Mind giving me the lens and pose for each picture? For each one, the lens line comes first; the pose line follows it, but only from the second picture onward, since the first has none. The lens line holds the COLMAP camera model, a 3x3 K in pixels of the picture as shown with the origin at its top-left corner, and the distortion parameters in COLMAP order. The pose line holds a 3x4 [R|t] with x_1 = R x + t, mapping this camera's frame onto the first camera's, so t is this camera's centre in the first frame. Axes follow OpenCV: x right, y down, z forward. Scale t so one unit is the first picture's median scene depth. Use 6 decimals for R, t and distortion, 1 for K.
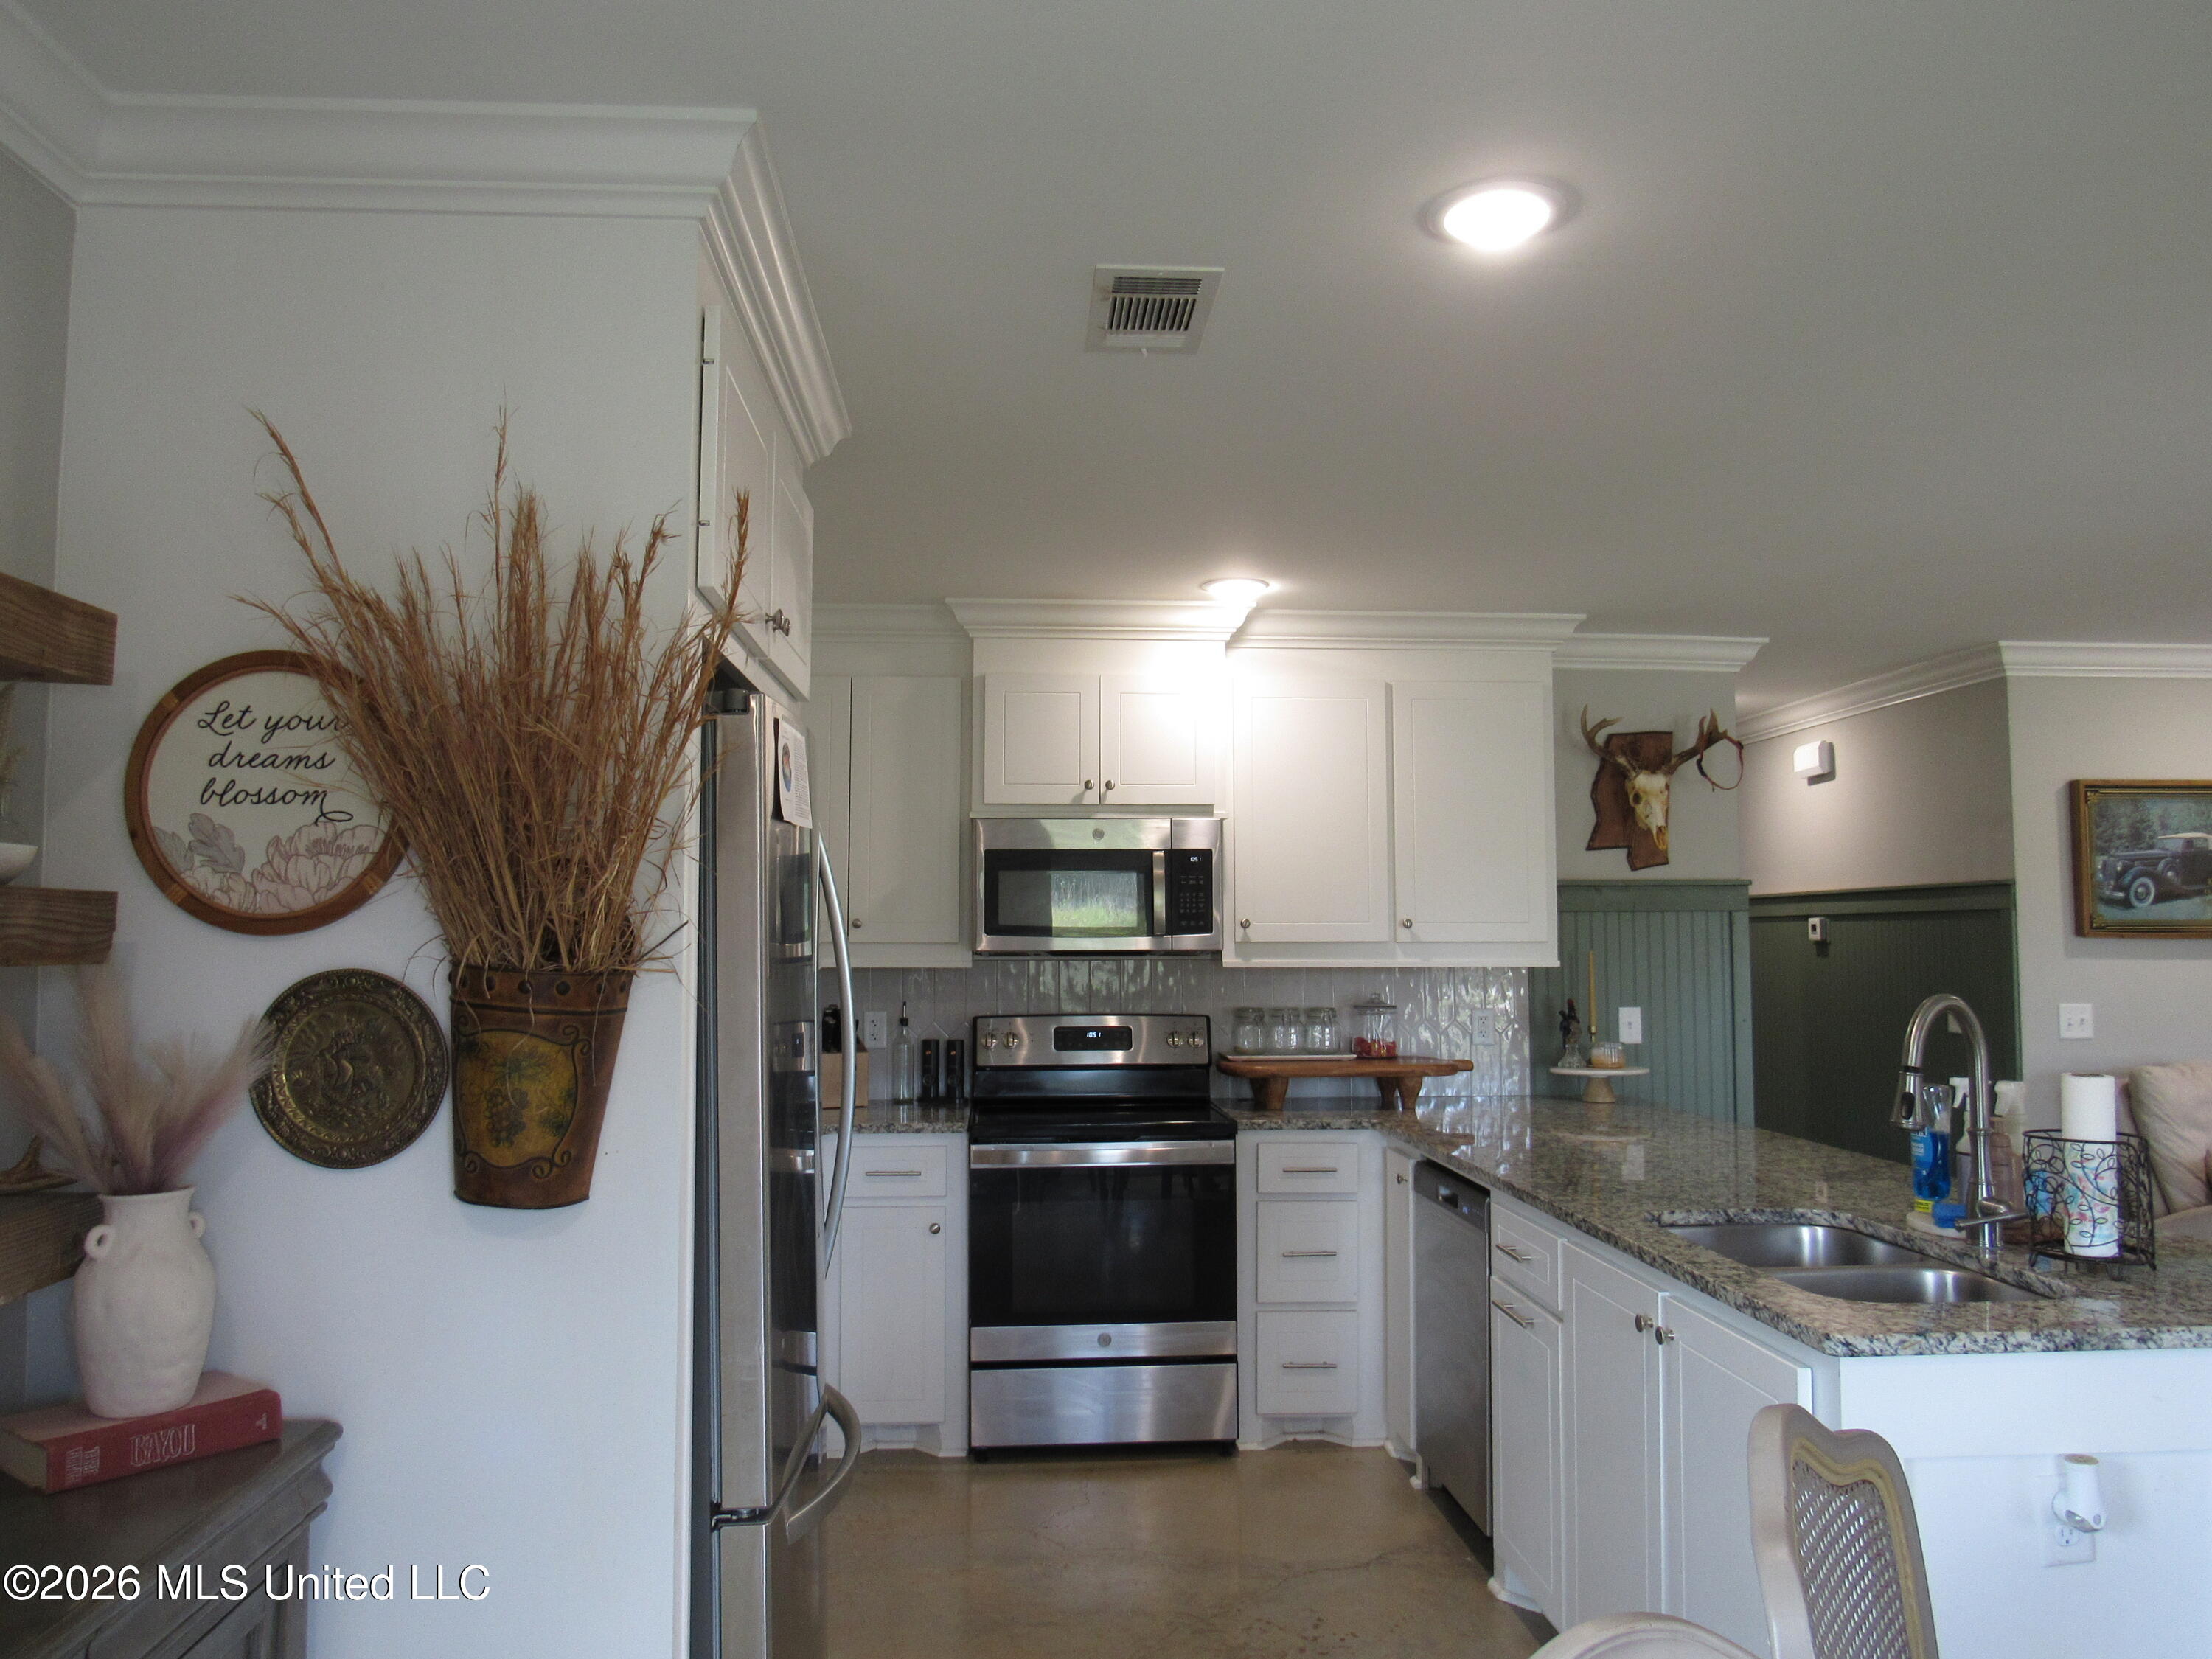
lens RADIAL K [[1587.5, 0, 1110.2], [0, 1587.5, 825.5], [0, 0, 1]] dist [-0.007489, 0.001193]
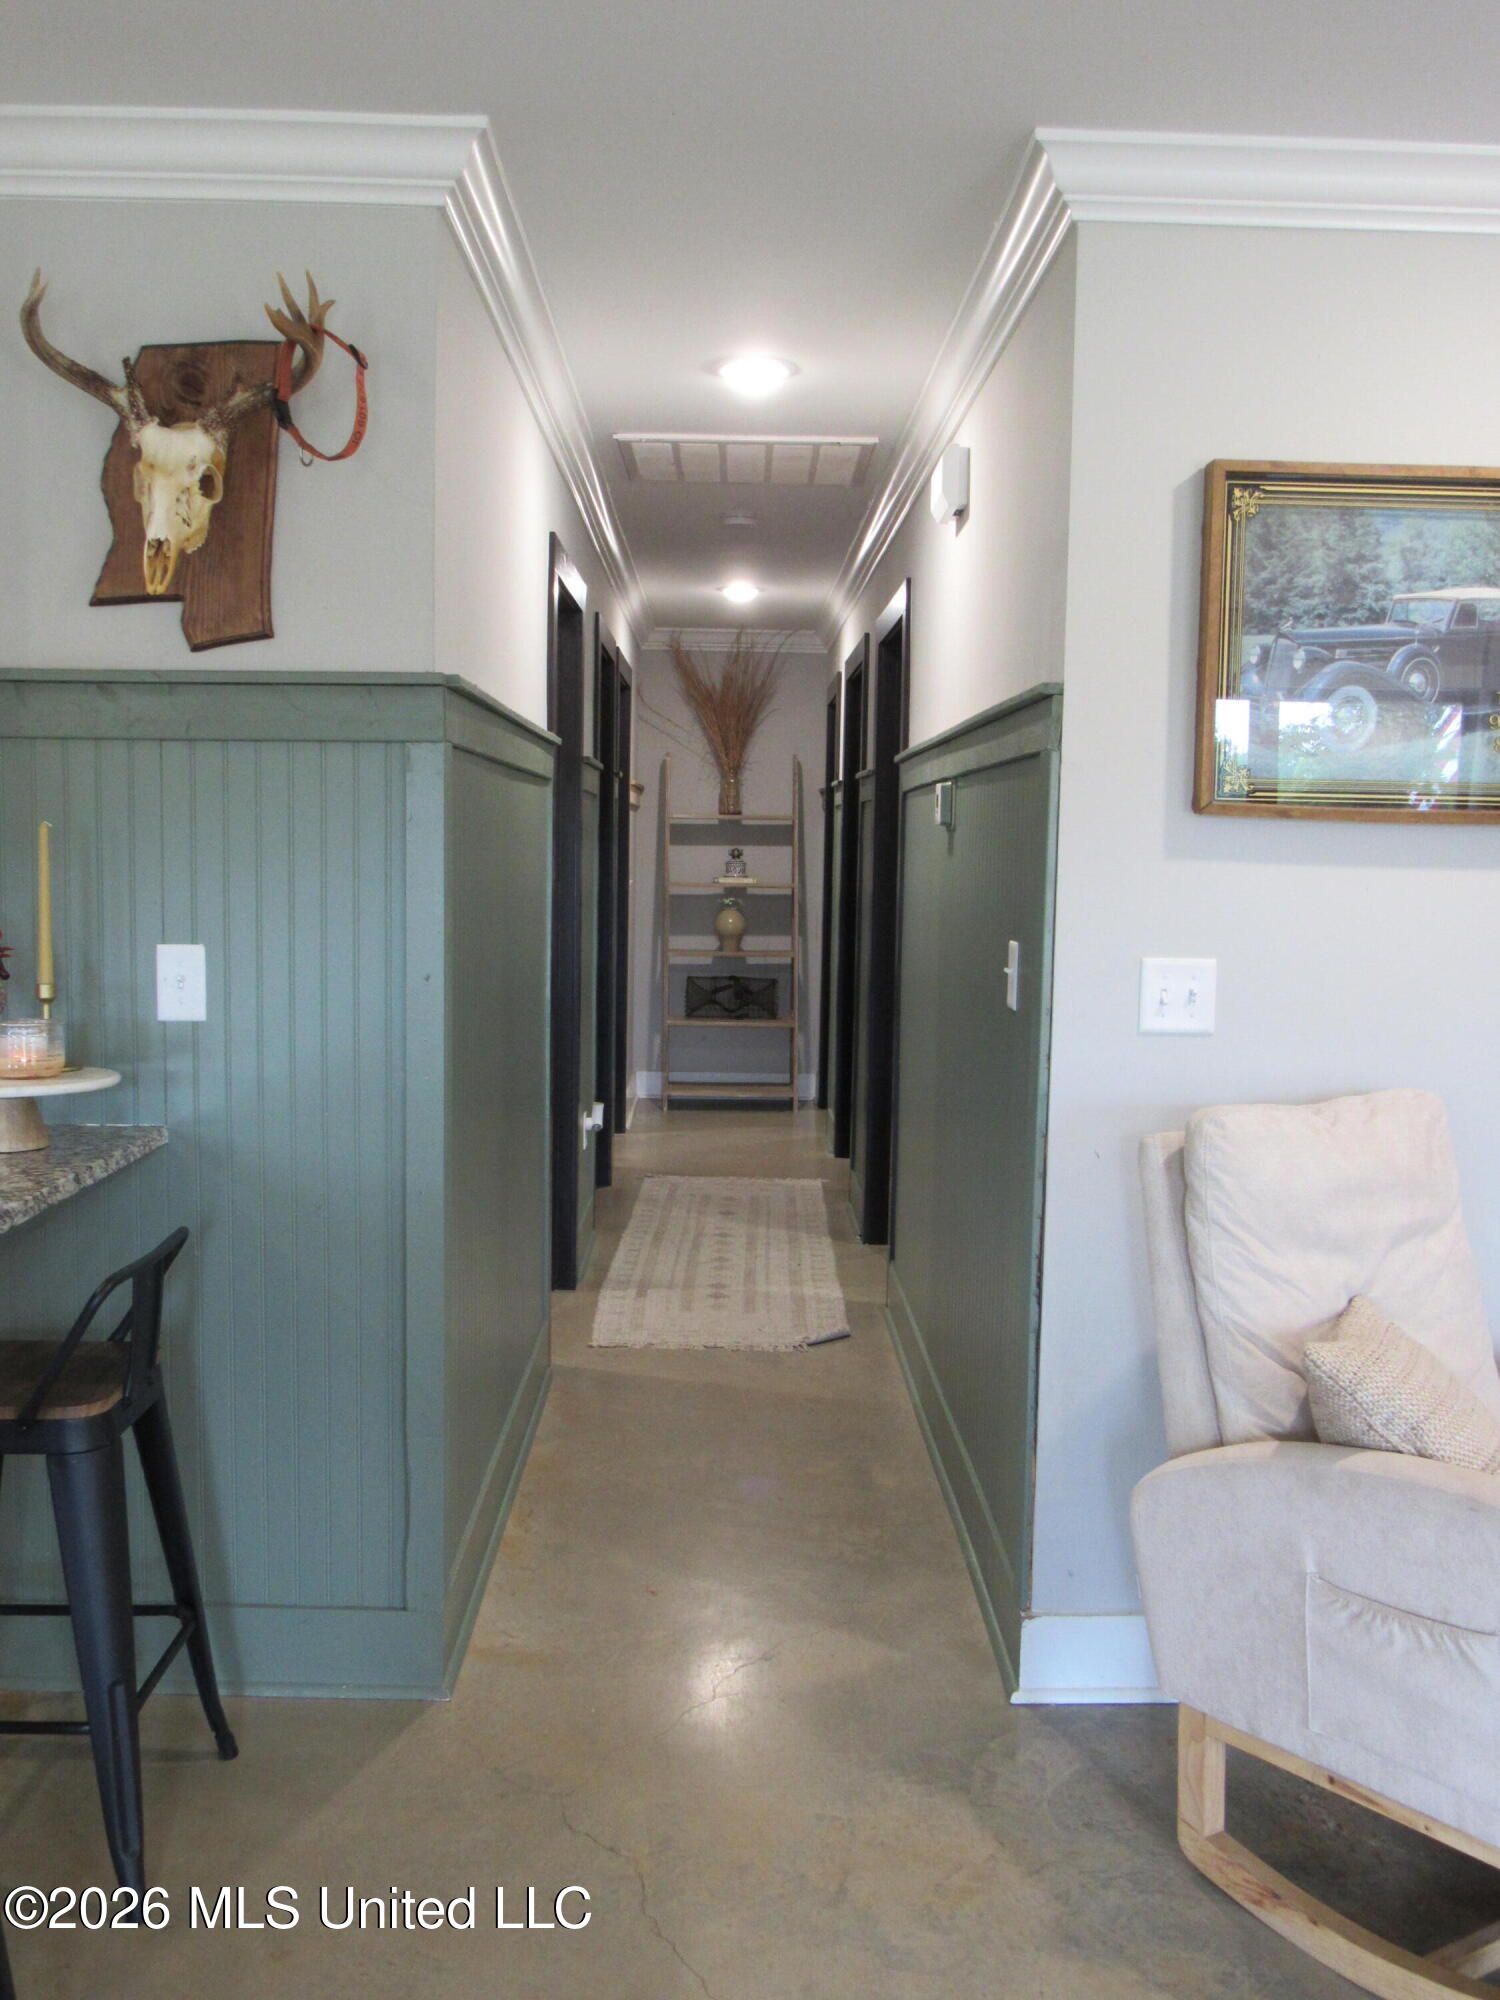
lens RADIAL K [[1761.5, 0, 748.0], [0, 1761.5, 1004.2], [0, 0, 1]] dist [-0.050559, 0.002445]
pose [[0.998271, 0.023634, -0.053812, 0.512420], [-0.014492, 0.986298, 0.164338, 0.043280], [0.056959, -0.163274, 0.984935, 0.486420]]
